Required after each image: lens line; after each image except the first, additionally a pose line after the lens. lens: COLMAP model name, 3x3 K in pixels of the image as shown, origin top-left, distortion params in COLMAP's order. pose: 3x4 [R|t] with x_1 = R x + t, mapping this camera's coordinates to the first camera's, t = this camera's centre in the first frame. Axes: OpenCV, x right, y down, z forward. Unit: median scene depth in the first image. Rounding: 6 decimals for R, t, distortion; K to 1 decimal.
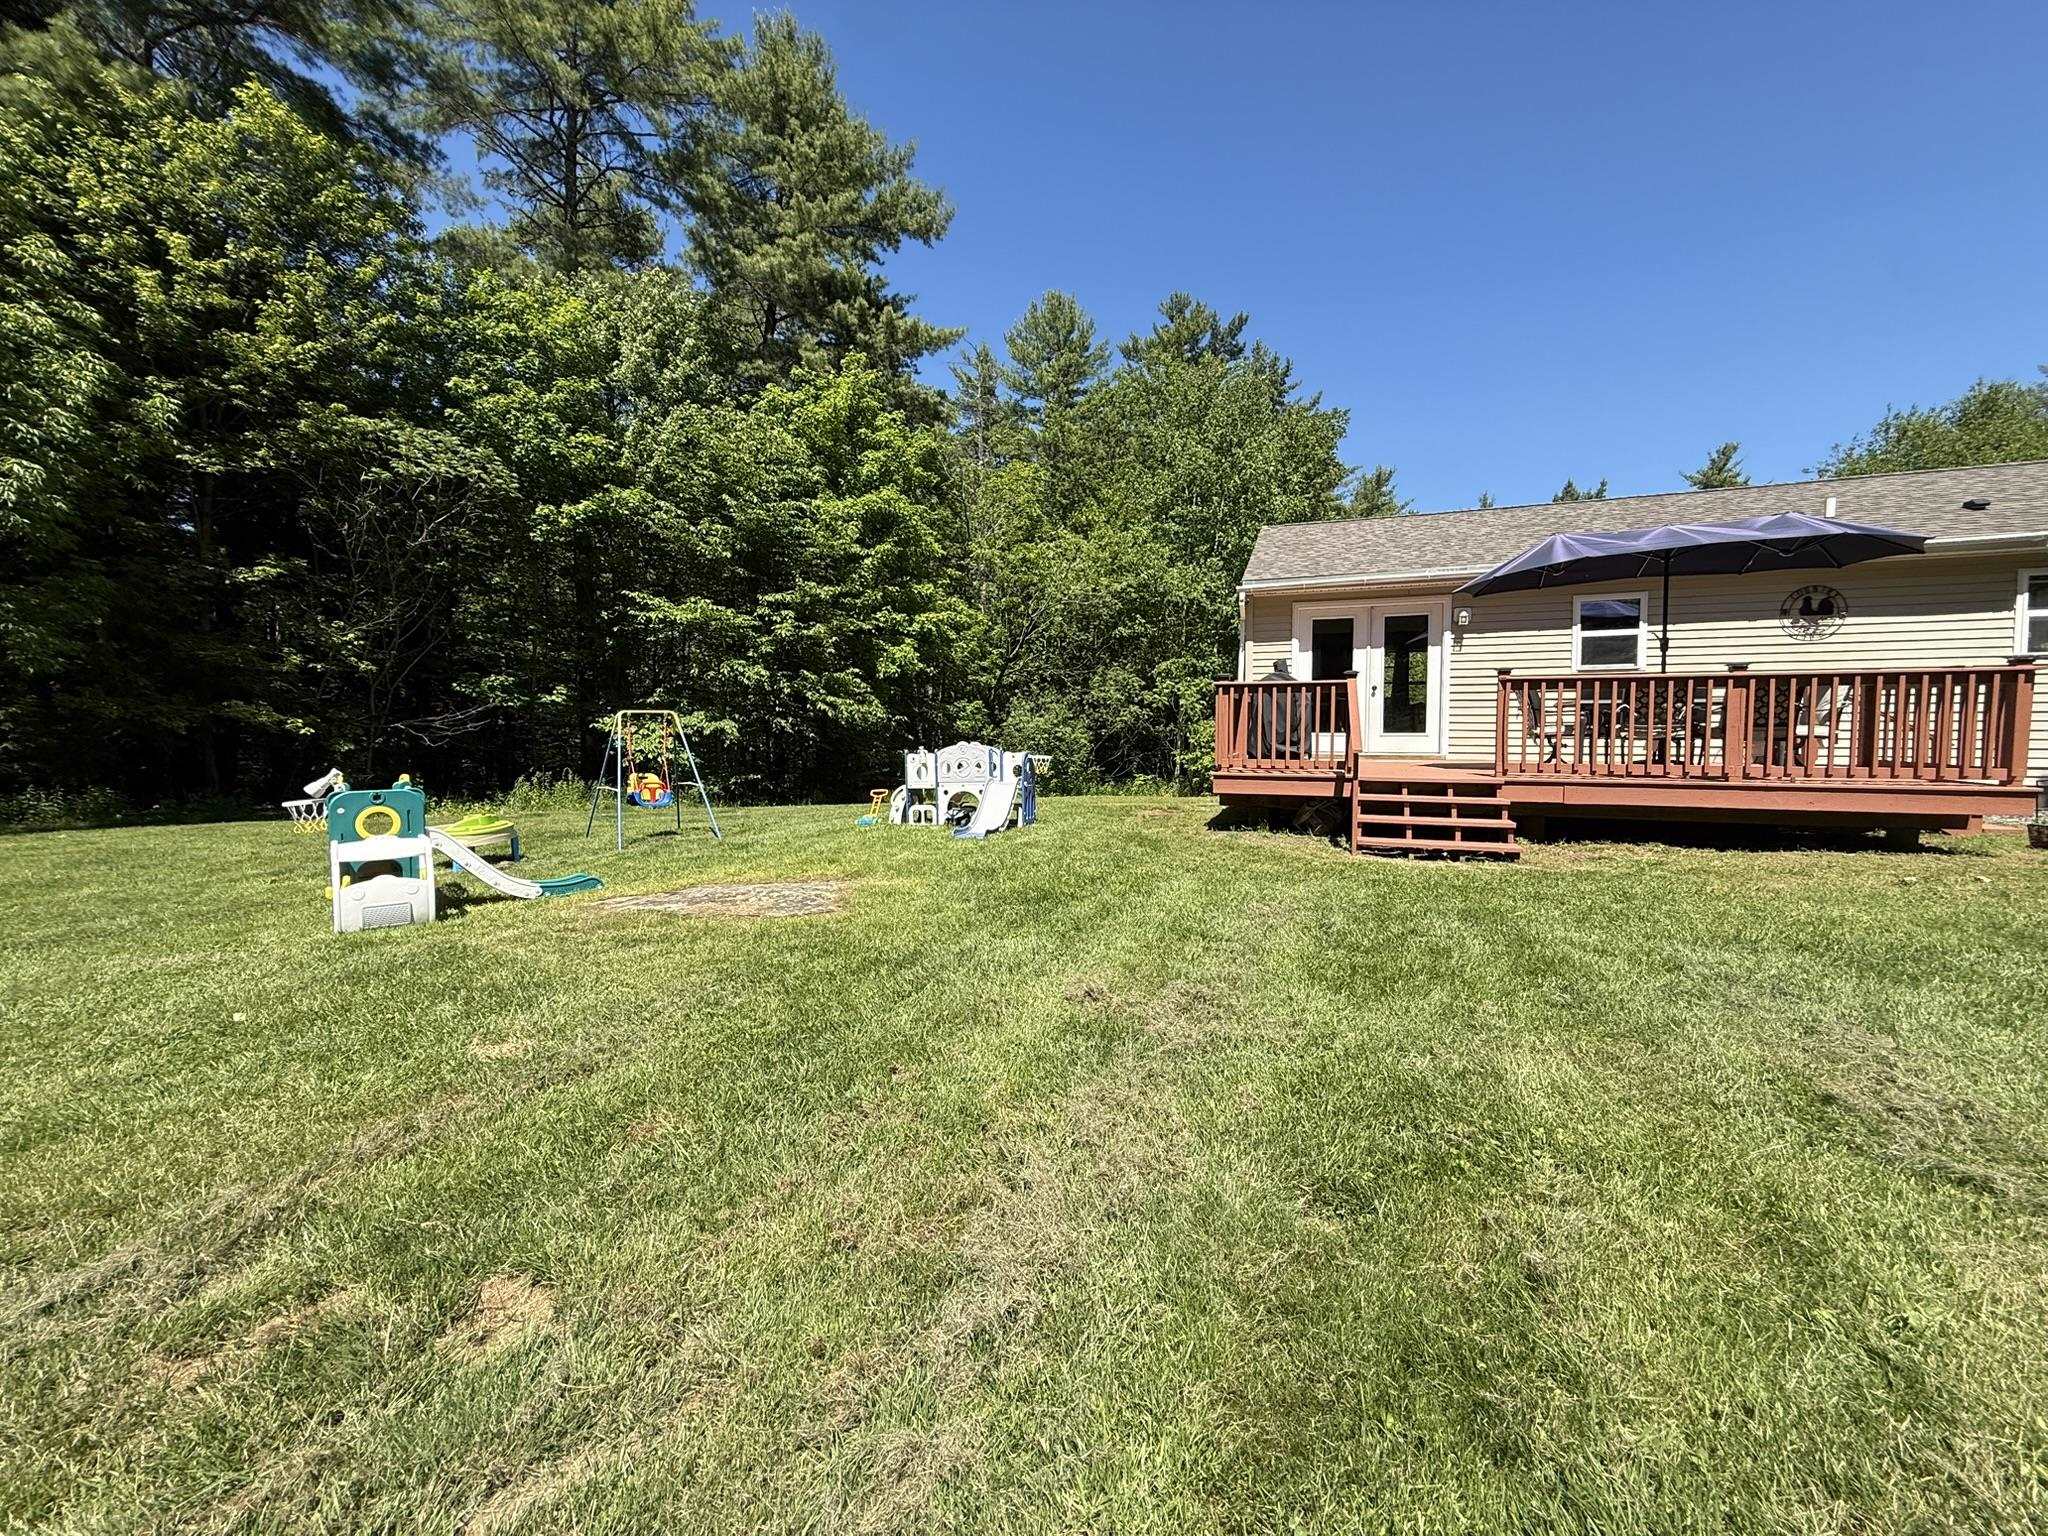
lens RADIAL K [[813.3, 0, 1017.2], [0, 813.3, 767.7], [0, 0, 1]] dist [0.000306, -0.000156]
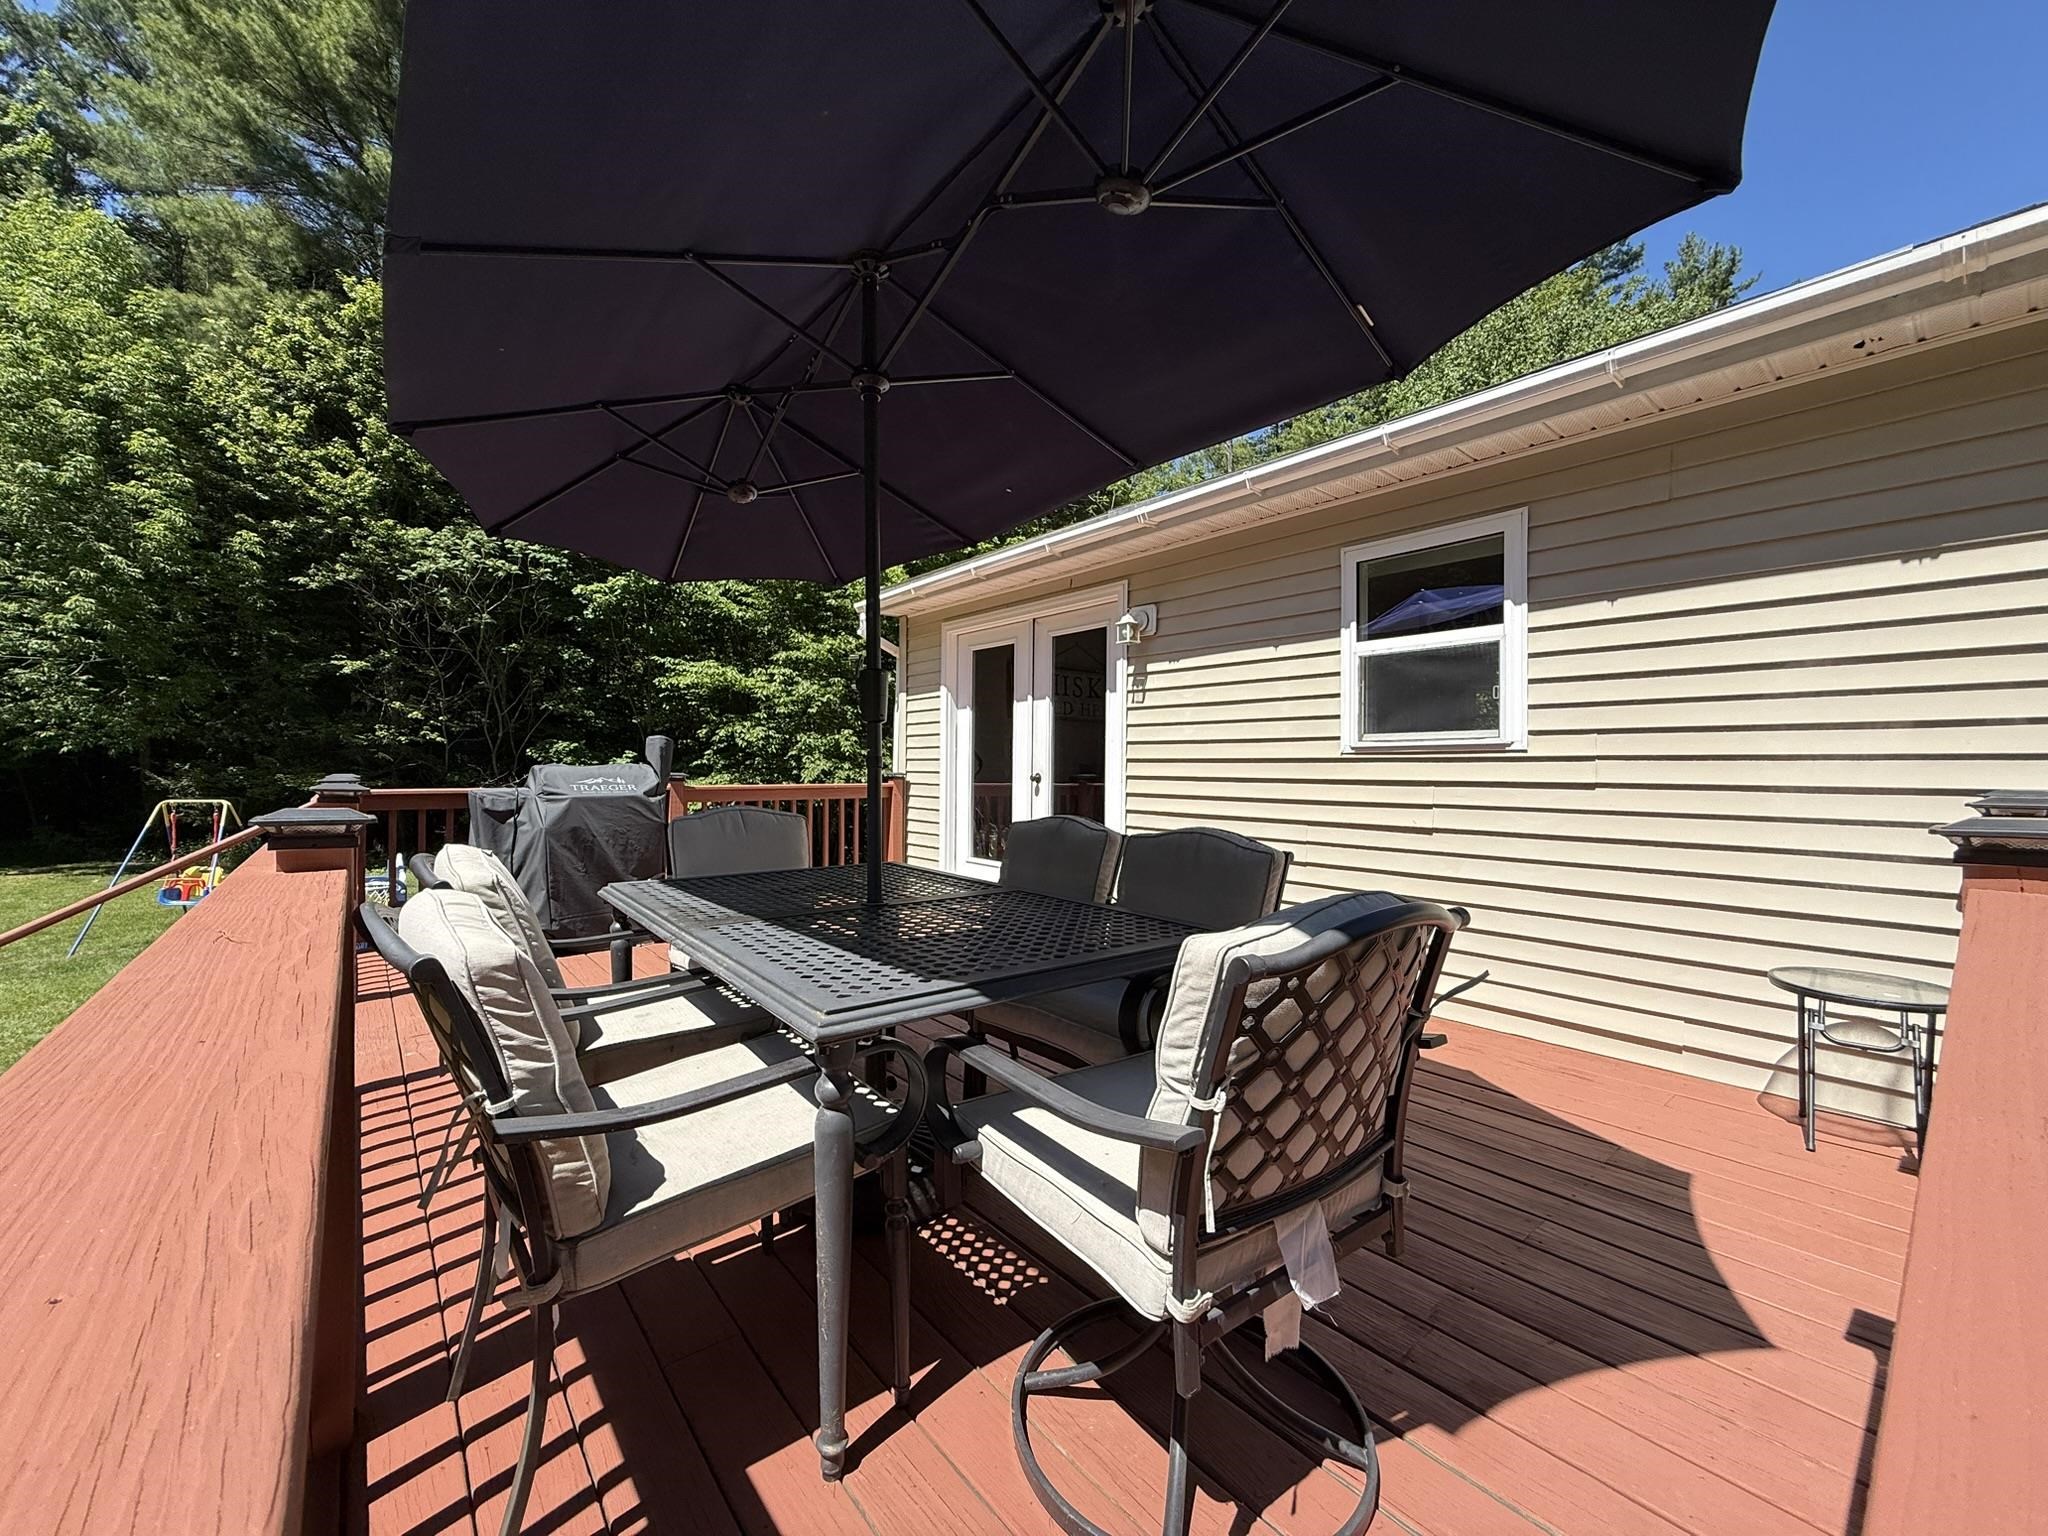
lens RADIAL K [[813.3, 0, 1014.2], [0, 813.3, 770.2], [0, 0, 1]] dist [0.000306, -0.000156]
pose [[0.868588, 0.007530, -0.495478, 0.697570], [-0.030139, 0.998836, -0.037654, -0.086929], [0.494618, 0.047638, 0.867804, 0.577067]]
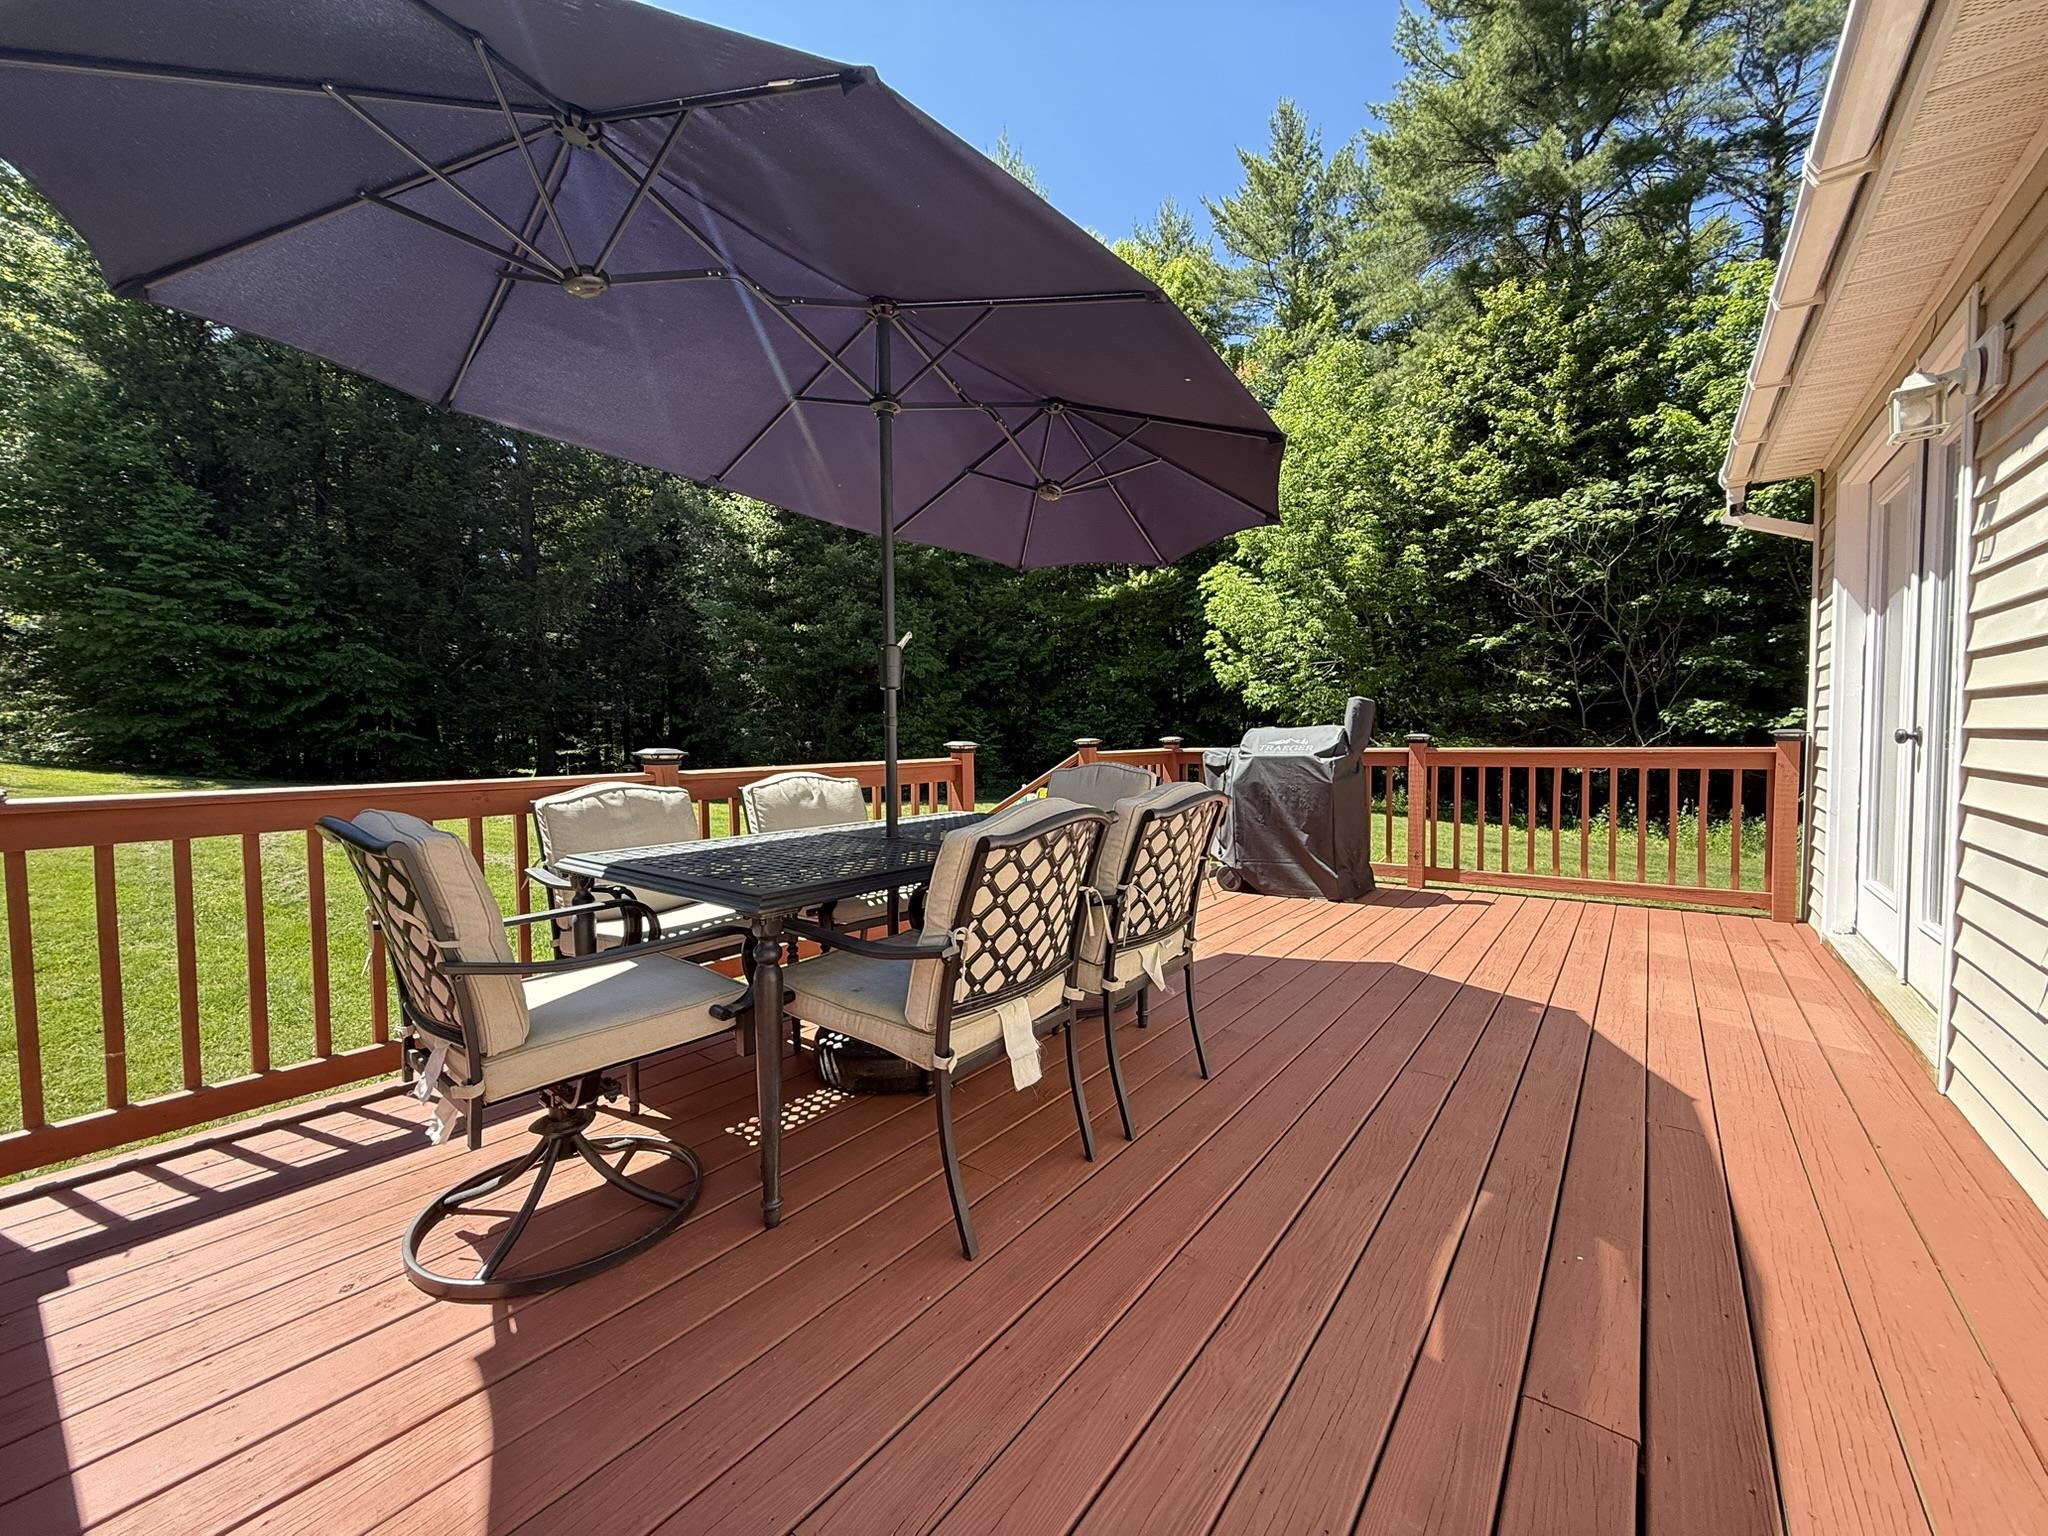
lens RADIAL K [[813.3, 0, 1016.8], [0, 813.3, 767.7], [0, 0, 1]] dist [0.000306, -0.000156]
pose [[-0.285316, 0.039875, -0.957604, 0.786994], [-0.034172, 0.998076, 0.051741, -0.095151], [0.957824, 0.047486, -0.283404, 0.827922]]
